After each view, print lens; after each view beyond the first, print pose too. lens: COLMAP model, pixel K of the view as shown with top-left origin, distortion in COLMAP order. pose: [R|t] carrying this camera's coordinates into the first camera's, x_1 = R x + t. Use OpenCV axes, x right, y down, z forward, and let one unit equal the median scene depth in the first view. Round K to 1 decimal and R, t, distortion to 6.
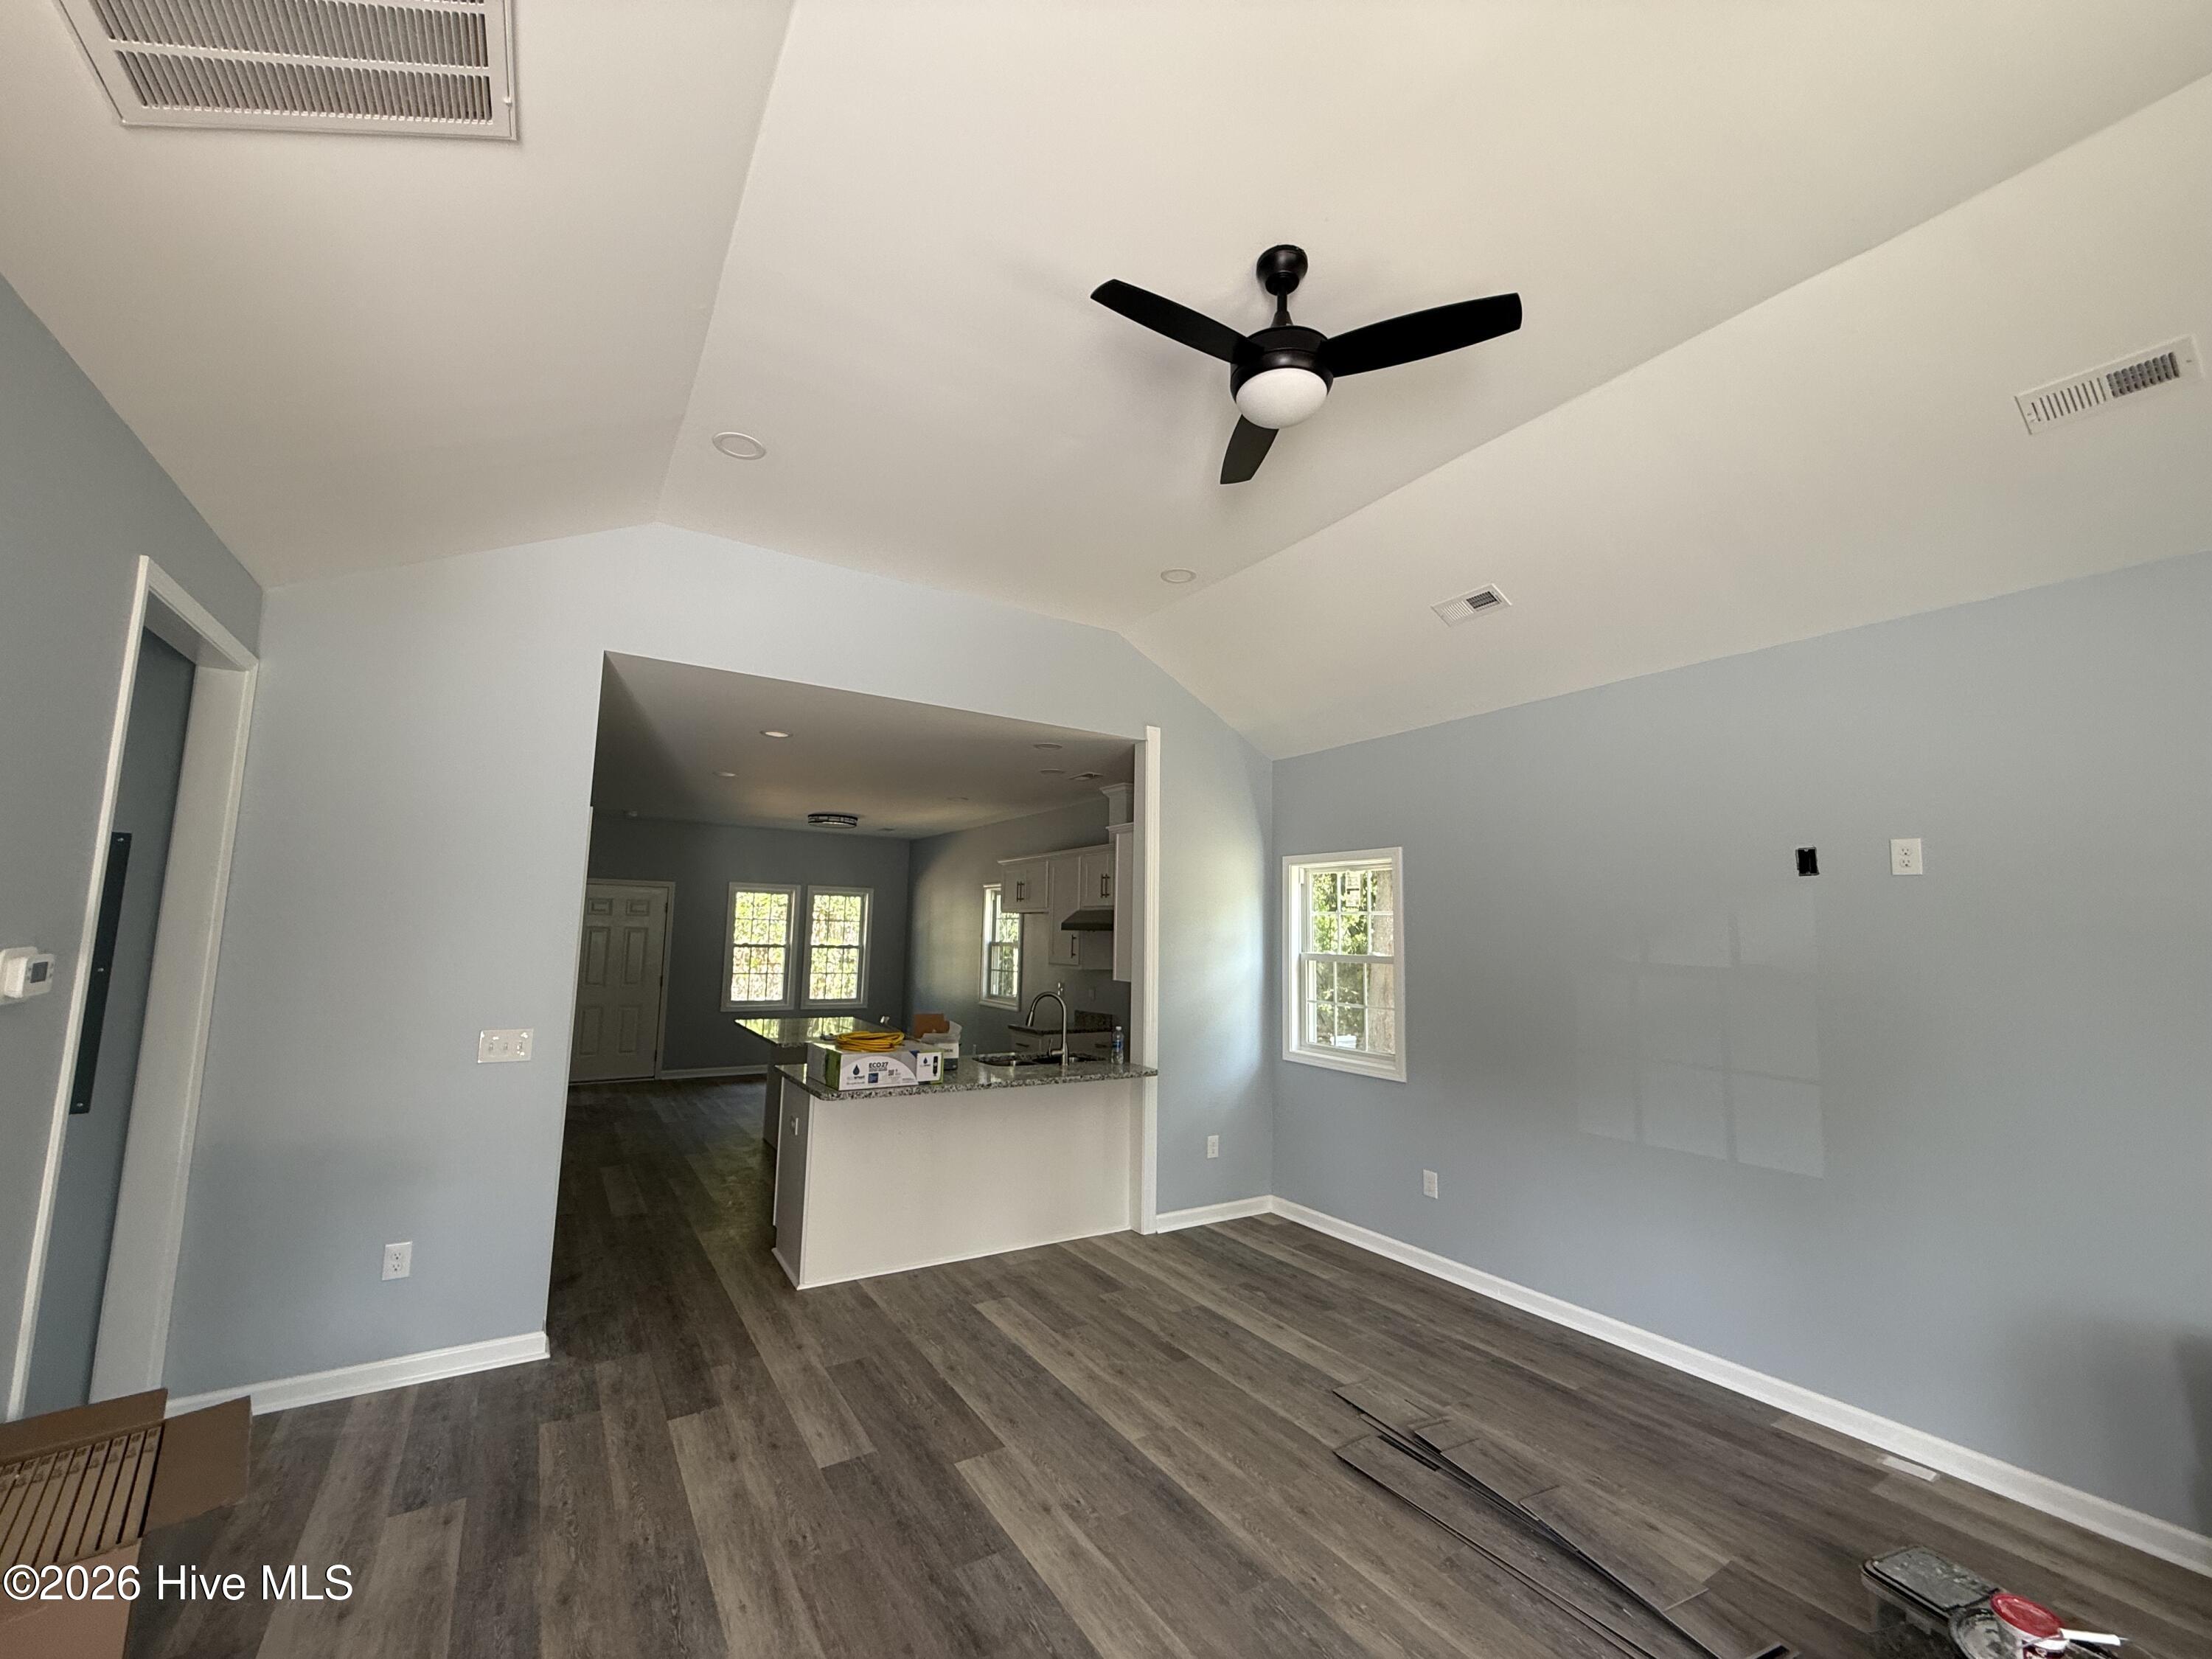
lens RADIAL K [[888.6, 0, 1103.4], [0, 888.6, 824.1], [0, 0, 1]] dist [0.001137, 0.000337]
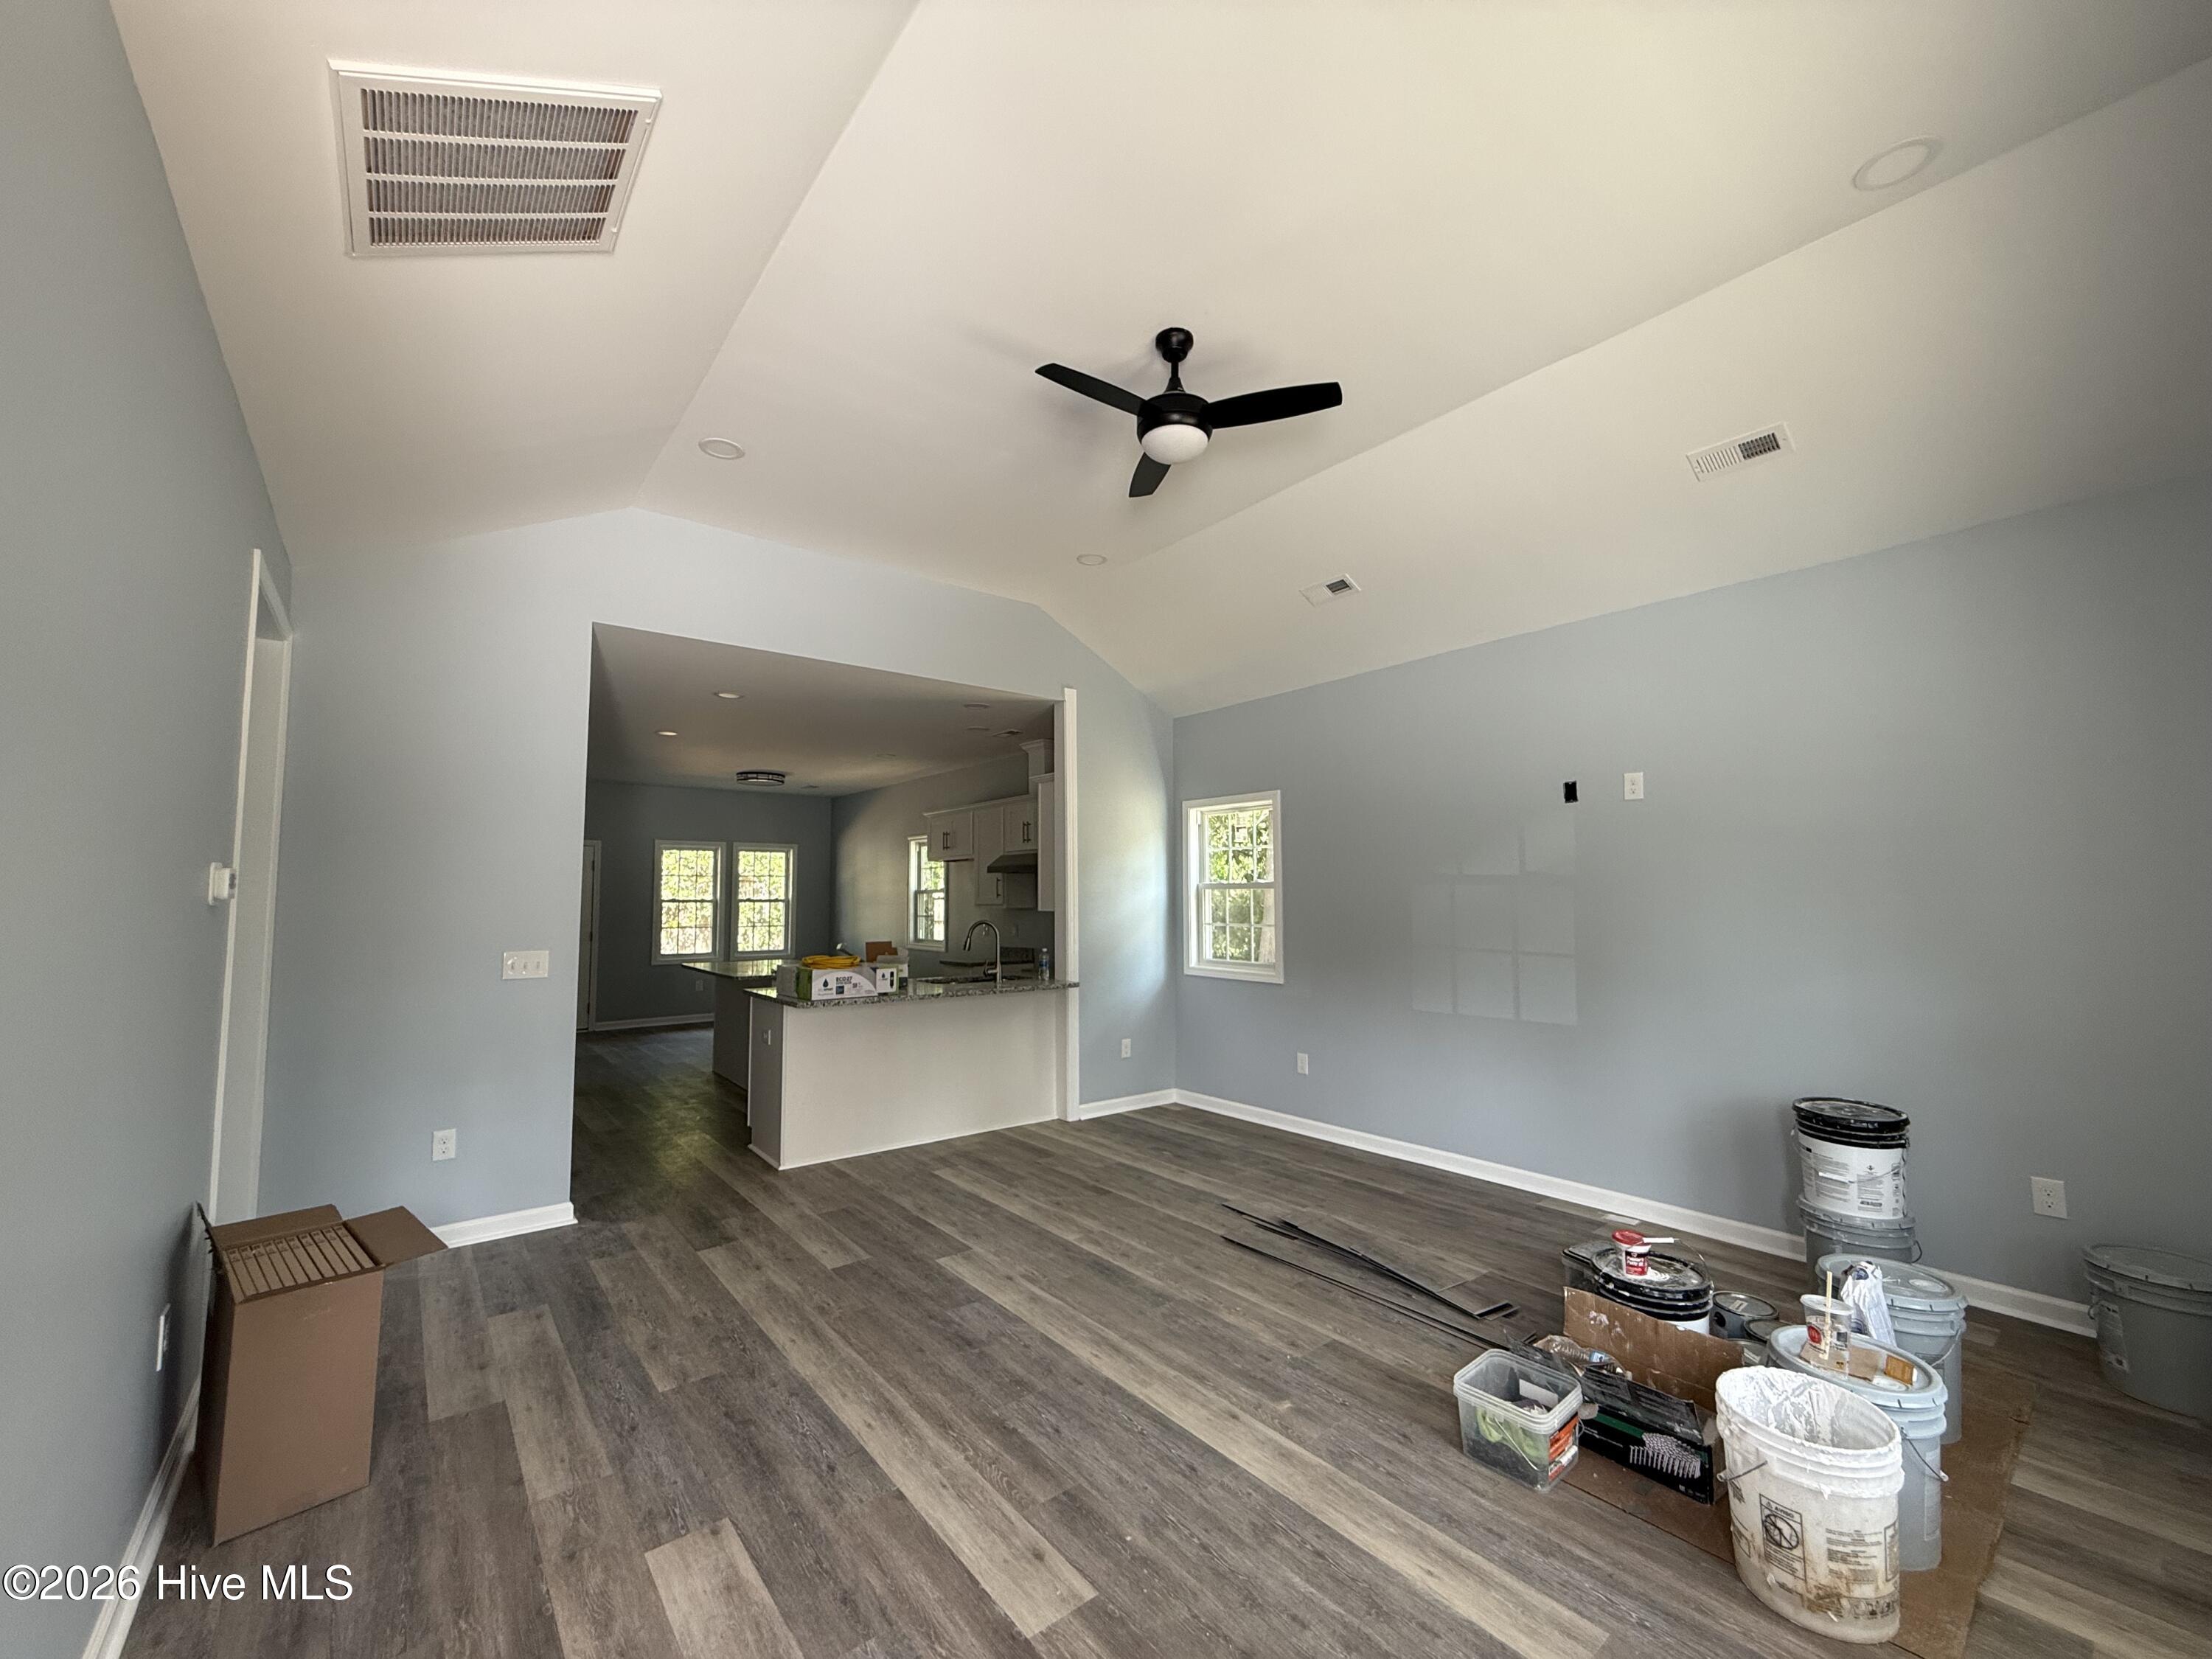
lens RADIAL K [[888.6, 0, 1109.1], [0, 888.6, 825.0], [0, 0, 1]] dist [0.001137, 0.000337]
pose [[0.993572, -0.017288, 0.111871, -0.040864], [0.012253, 0.998887, 0.045540, 0.023182], [-0.112534, -0.043877, 0.992679, -0.240546]]
